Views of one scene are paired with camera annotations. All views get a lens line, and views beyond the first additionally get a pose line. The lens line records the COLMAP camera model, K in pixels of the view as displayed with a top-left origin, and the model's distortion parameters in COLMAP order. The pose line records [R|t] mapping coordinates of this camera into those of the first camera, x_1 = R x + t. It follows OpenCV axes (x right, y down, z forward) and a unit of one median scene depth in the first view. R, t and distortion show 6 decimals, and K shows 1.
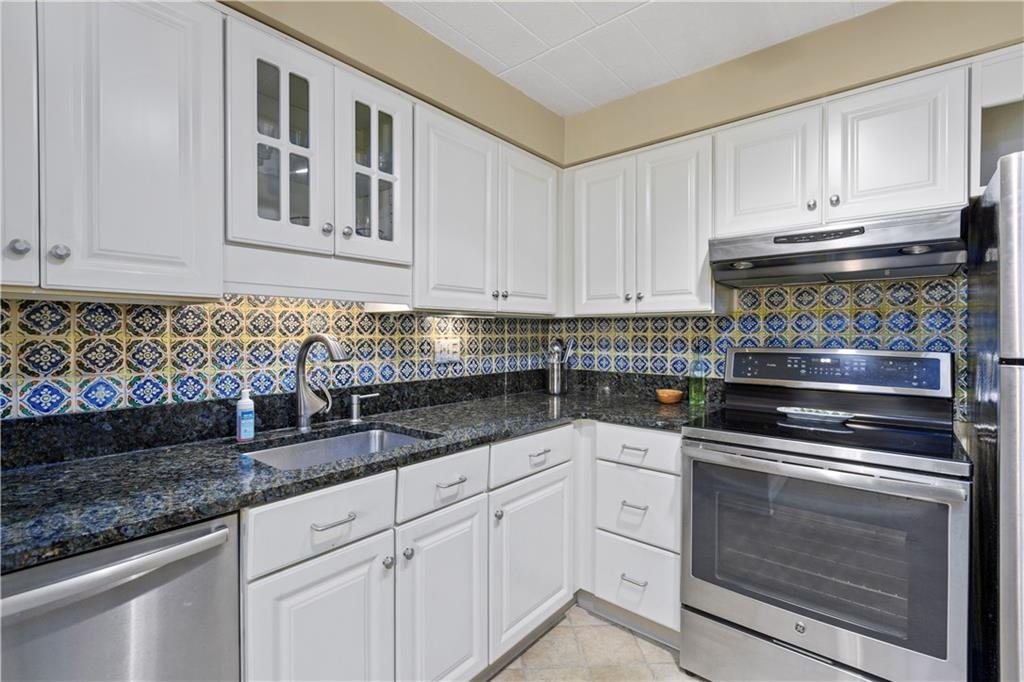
lens RADIAL K [[464.3, 0, 511.9], [0, 464.3, 337.9], [0, 0, 1]] dist [0.006143, -0.002194]
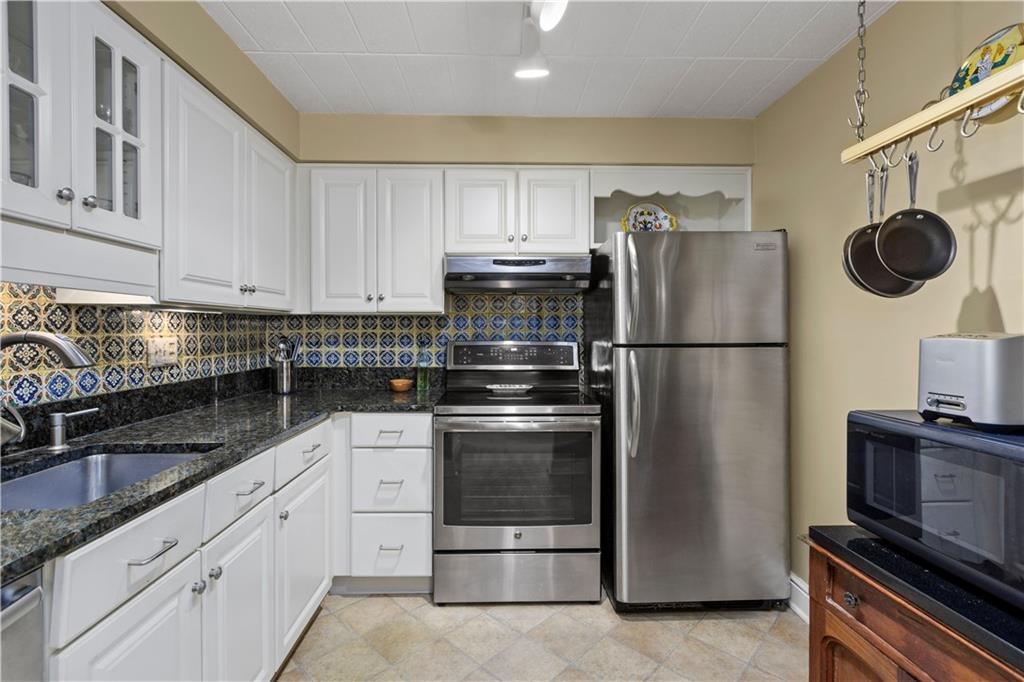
lens RADIAL K [[464.3, 0, 506.8], [0, 464.3, 334.6], [0, 0, 1]] dist [0.006143, -0.002194]
pose [[0.751577, -0.008190, 0.659595, -0.273230], [0.007668, 0.999964, 0.003678, -0.001552], [-0.659601, 0.002293, 0.751613, -0.043022]]
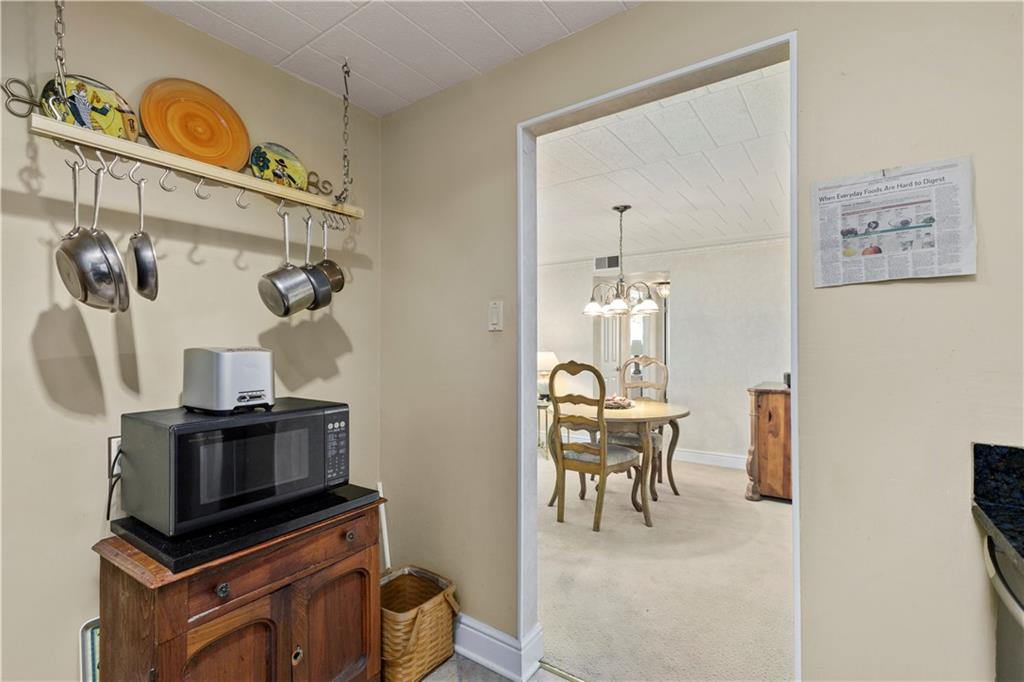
lens RADIAL K [[464.3, 0, 512.4], [0, 464.3, 344.4], [0, 0, 1]] dist [0.006143, -0.002194]
pose [[-0.996720, -0.003332, -0.080859, 0.080672], [-0.003751, 0.999980, 0.005038, -0.009031], [0.080841, 0.005325, -0.996713, 0.776207]]
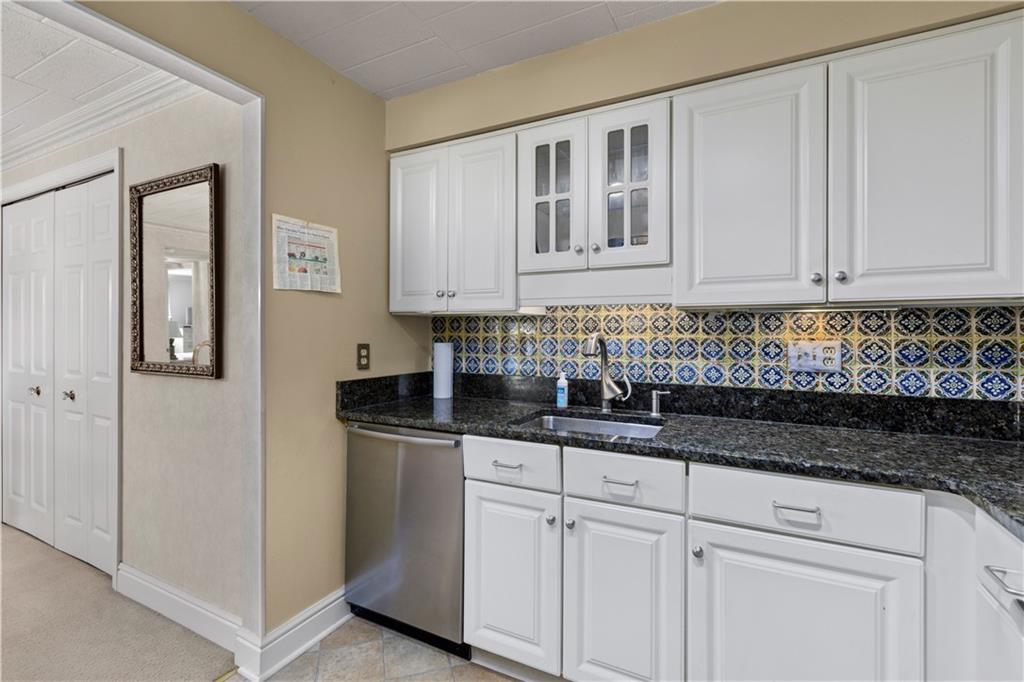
lens RADIAL K [[464.3, 0, 512.8], [0, 464.3, 335.4], [0, 0, 1]] dist [0.006143, -0.002194]
pose [[0.223988, 0.006142, -0.974573, 0.600897], [-0.011492, 0.999927, 0.003661, -0.003898], [0.974524, 0.010380, 0.224042, 0.416689]]
